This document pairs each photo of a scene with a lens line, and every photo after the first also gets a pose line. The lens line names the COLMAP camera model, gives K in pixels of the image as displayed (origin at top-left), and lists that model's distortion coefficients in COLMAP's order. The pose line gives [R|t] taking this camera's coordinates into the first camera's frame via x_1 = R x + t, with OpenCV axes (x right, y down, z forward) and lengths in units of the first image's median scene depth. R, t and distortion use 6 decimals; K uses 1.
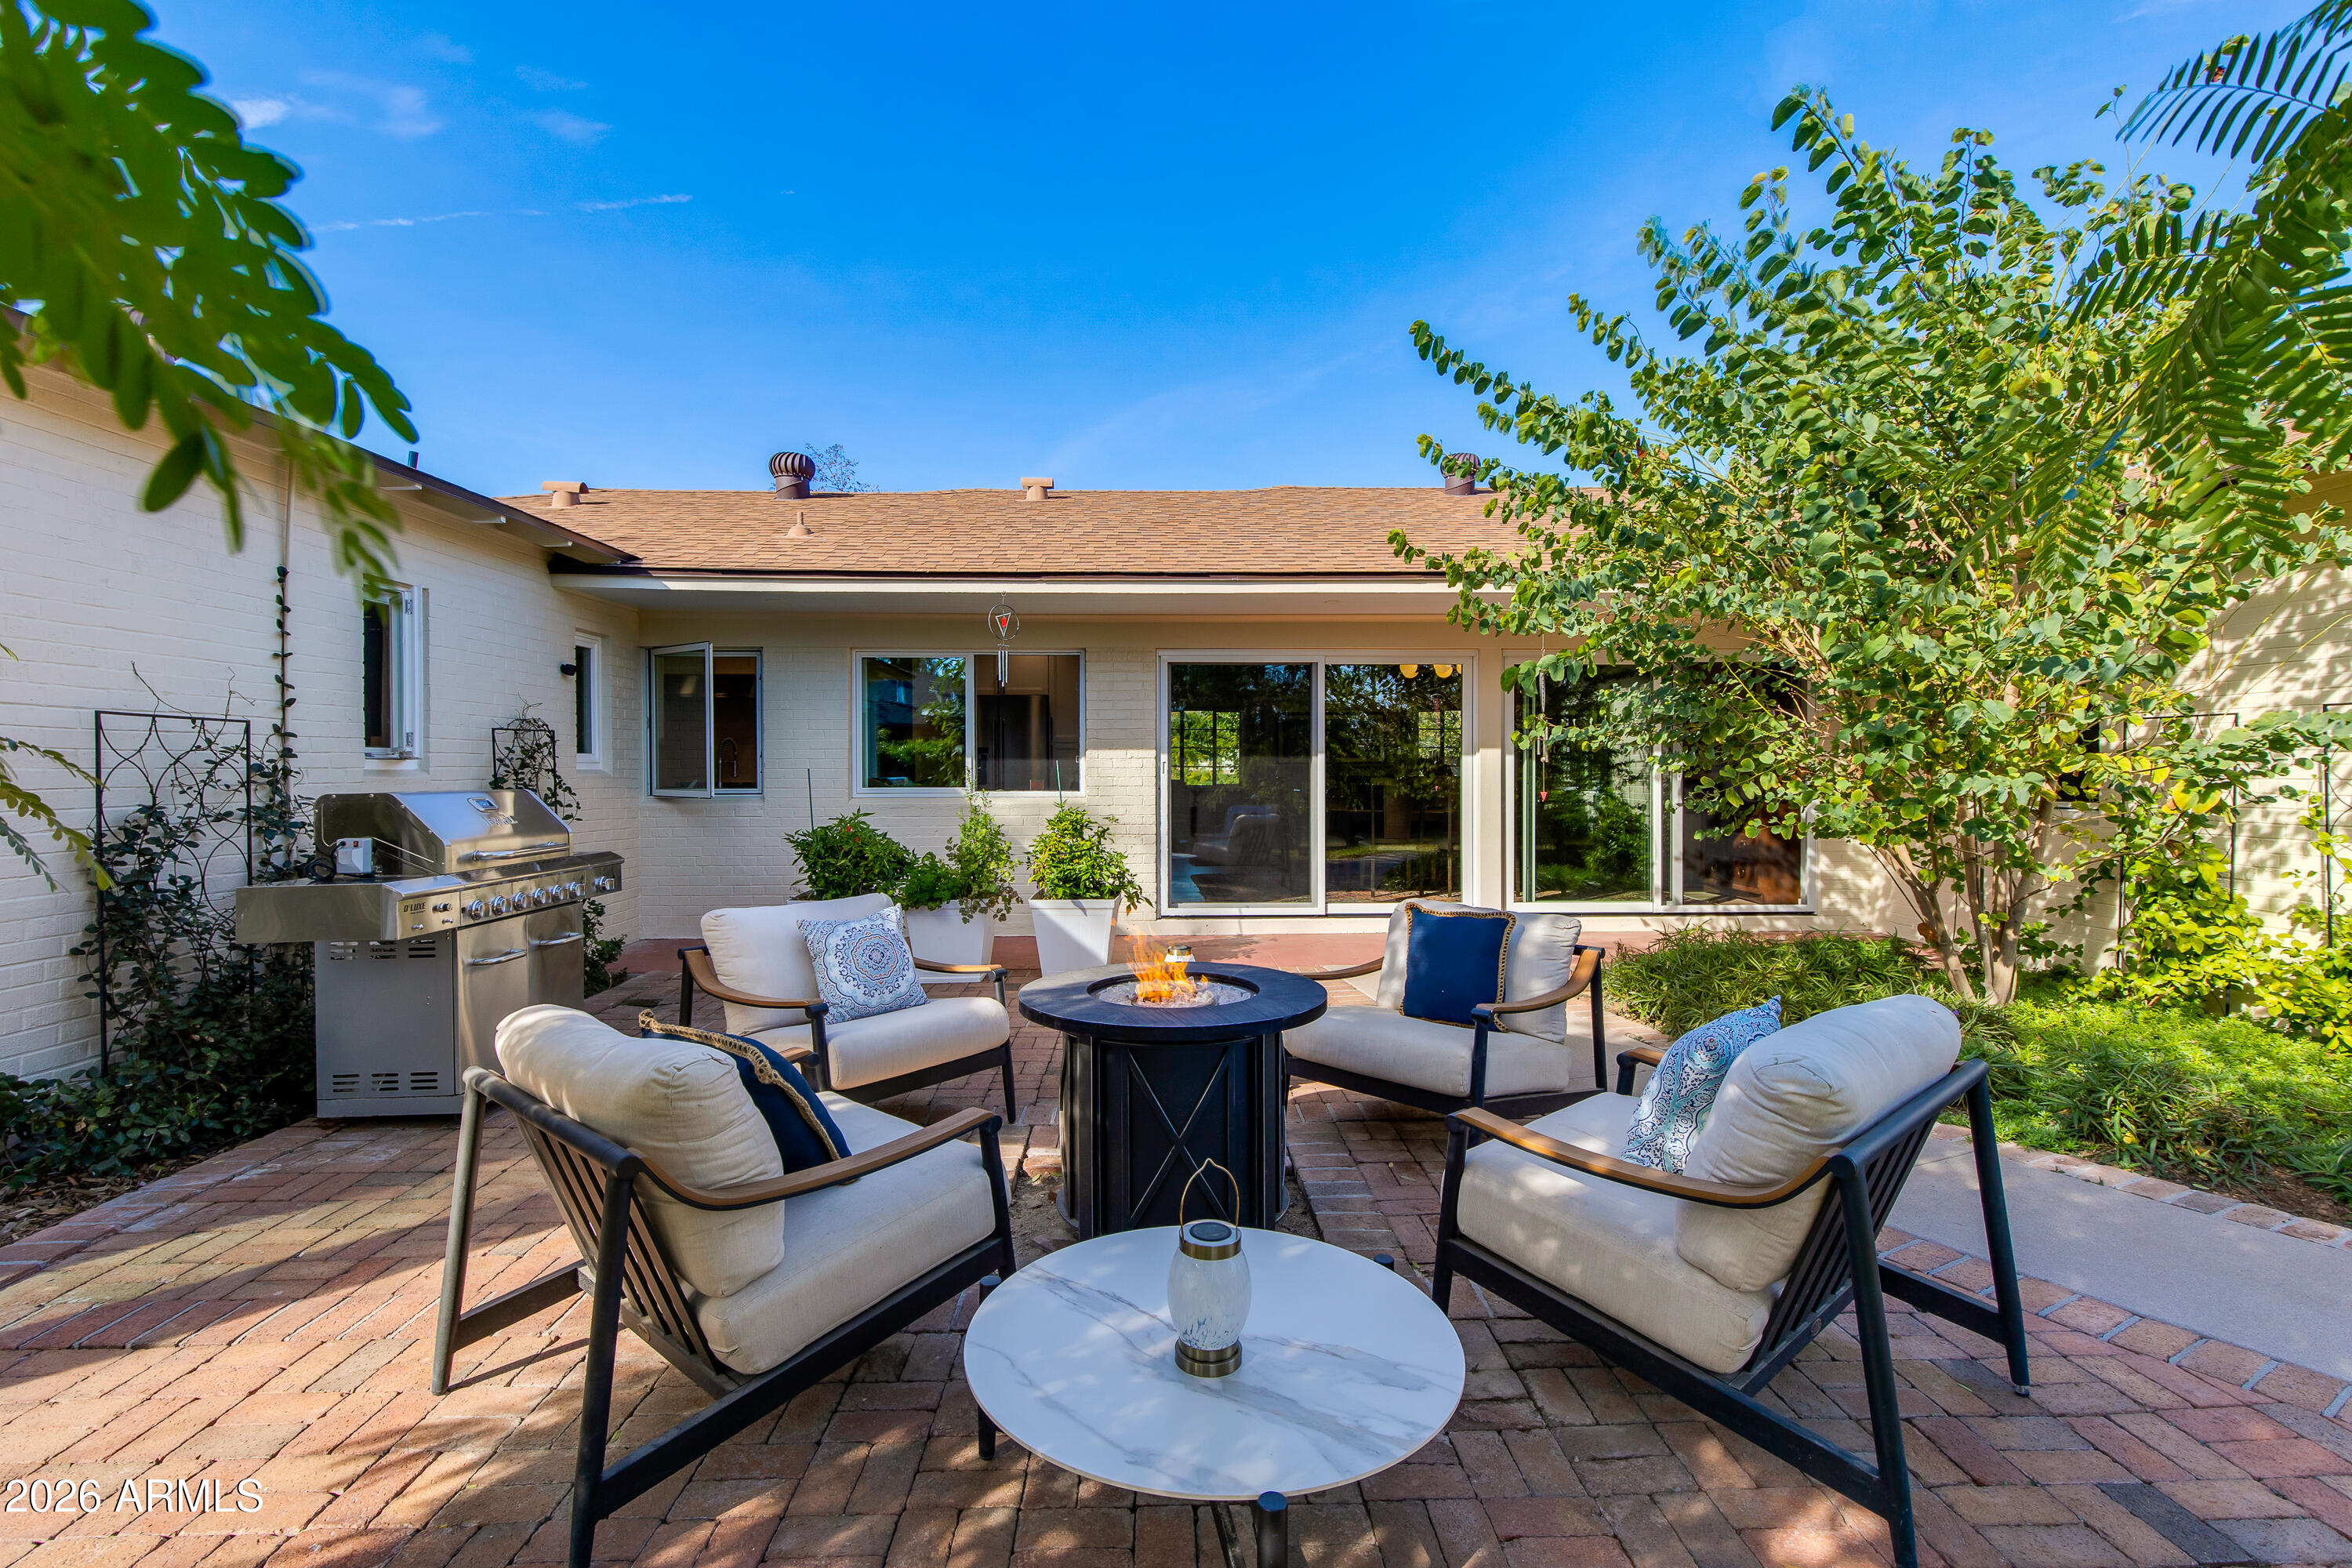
lens RADIAL K [[1068.8, 0, 1145.8], [0, 1068.8, 753.2], [0, 0, 1]] dist [0.000845, -0.000011]
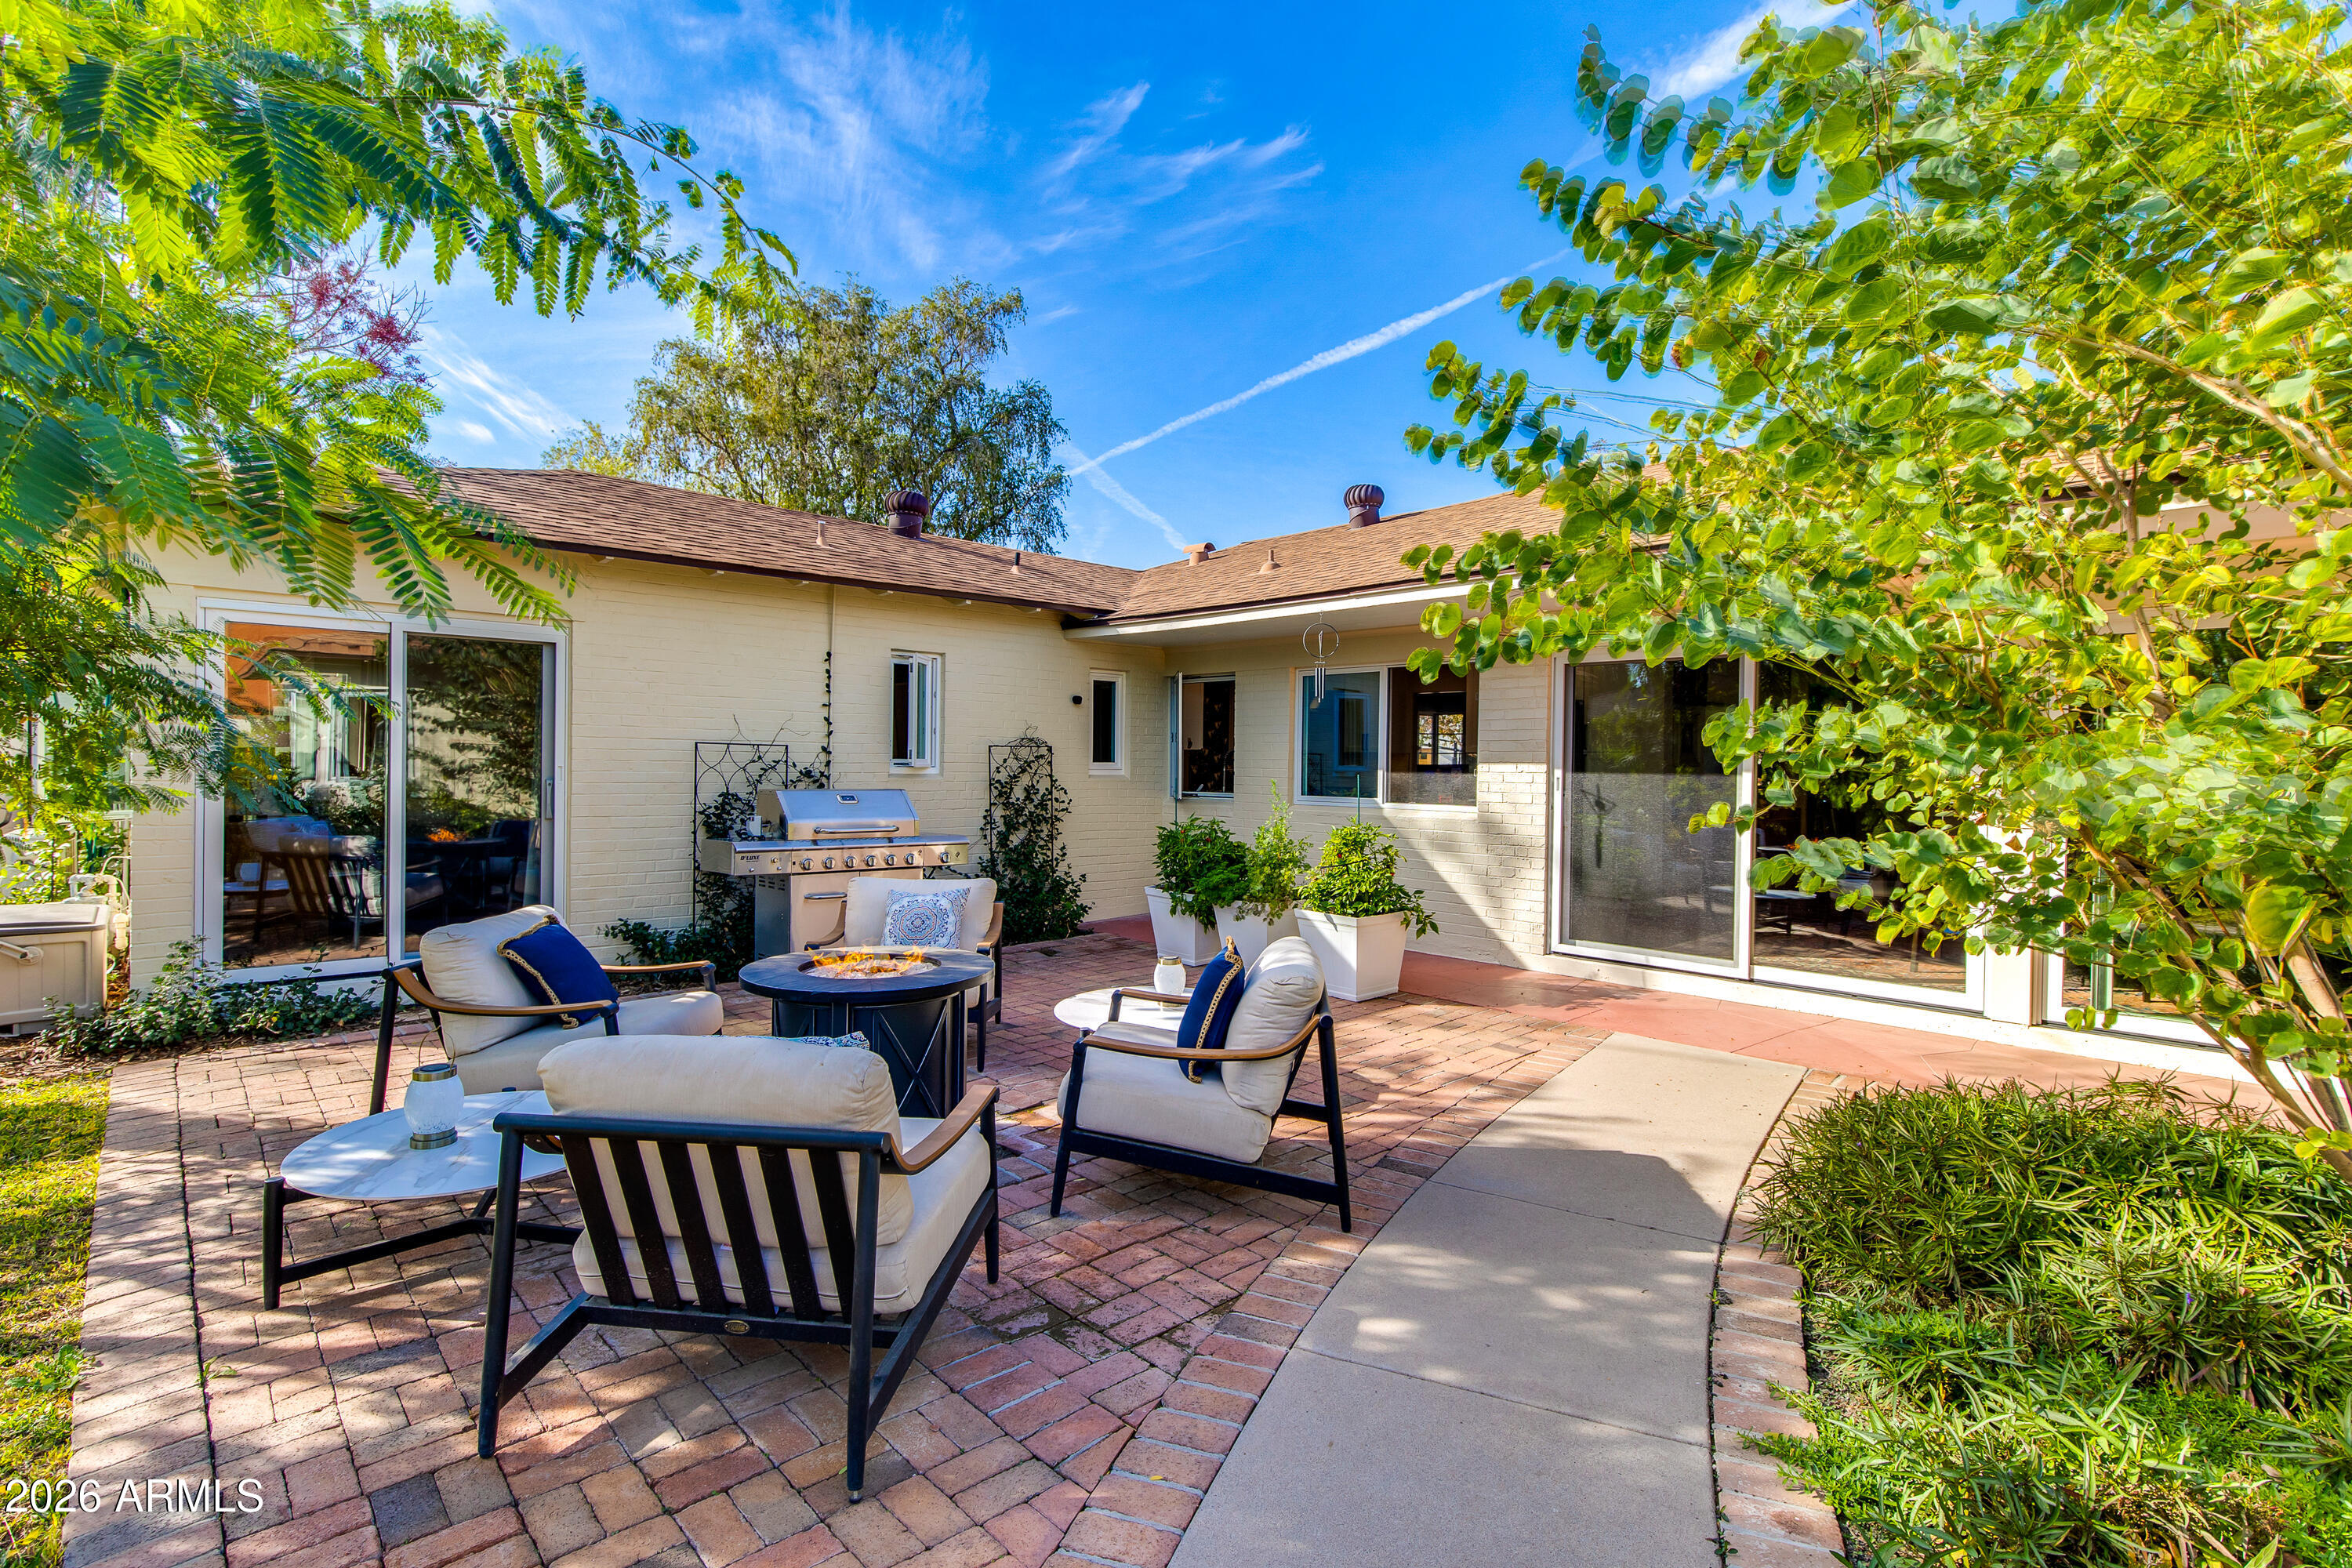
lens RADIAL K [[1068.8, 0, 1145.8], [0, 1068.8, 753.2], [0, 0, 1]] dist [0.000845, -0.000011]
pose [[0.660125, 0.003789, -0.751147, 0.459868], [-0.004055, 0.999991, 0.001481, -0.012124], [0.751145, 0.002068, 0.660134, 0.161013]]
